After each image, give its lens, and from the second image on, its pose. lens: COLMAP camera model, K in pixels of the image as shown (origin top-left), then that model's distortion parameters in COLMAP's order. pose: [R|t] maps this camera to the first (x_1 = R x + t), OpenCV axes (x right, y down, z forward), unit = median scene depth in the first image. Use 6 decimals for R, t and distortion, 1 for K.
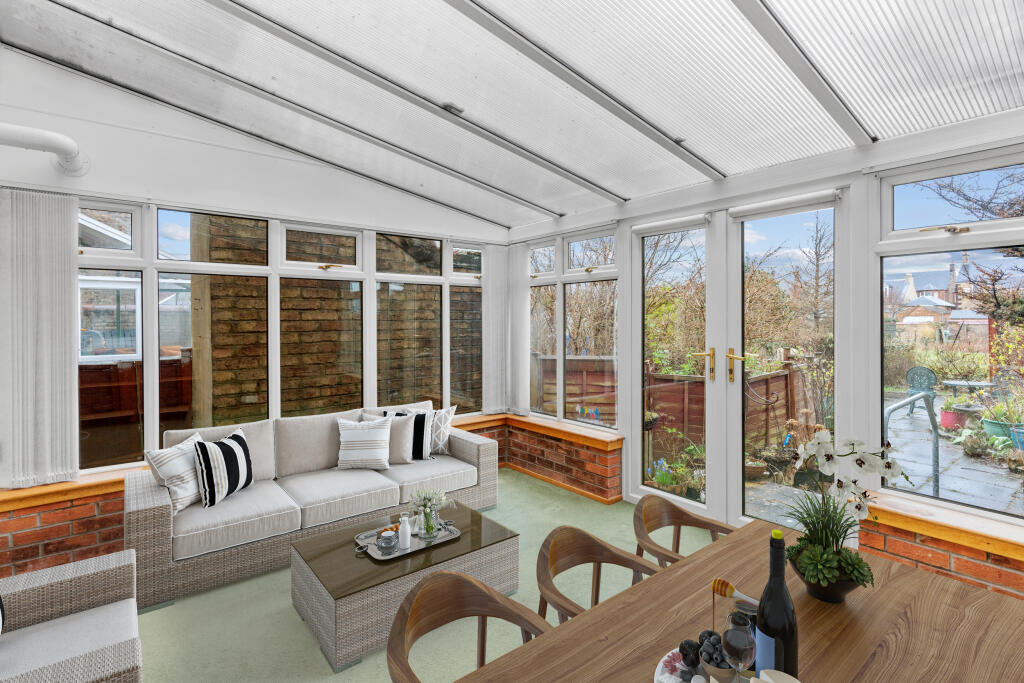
lens RADIAL K [[488.5, 0, 512.0], [0, 488.5, 325.9], [0, 0, 1]] dist [0.000625, -0.000127]
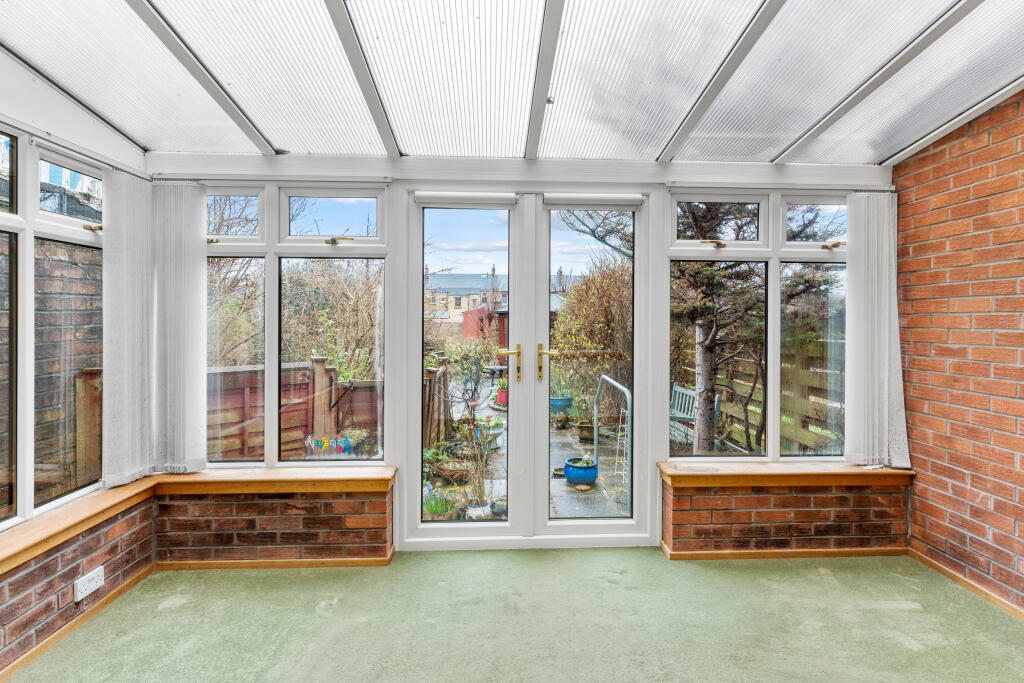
lens RADIAL K [[523.7, 0, 514.9], [0, 523.7, 323.1], [0, 0, 1]] dist [0.002678, 0.000476]
pose [[0.585762, -0.005190, 0.810466, -0.278756], [0.004418, 0.999985, 0.003211, 0.001694], [-0.810471, 0.001700, 0.585777, 0.327555]]
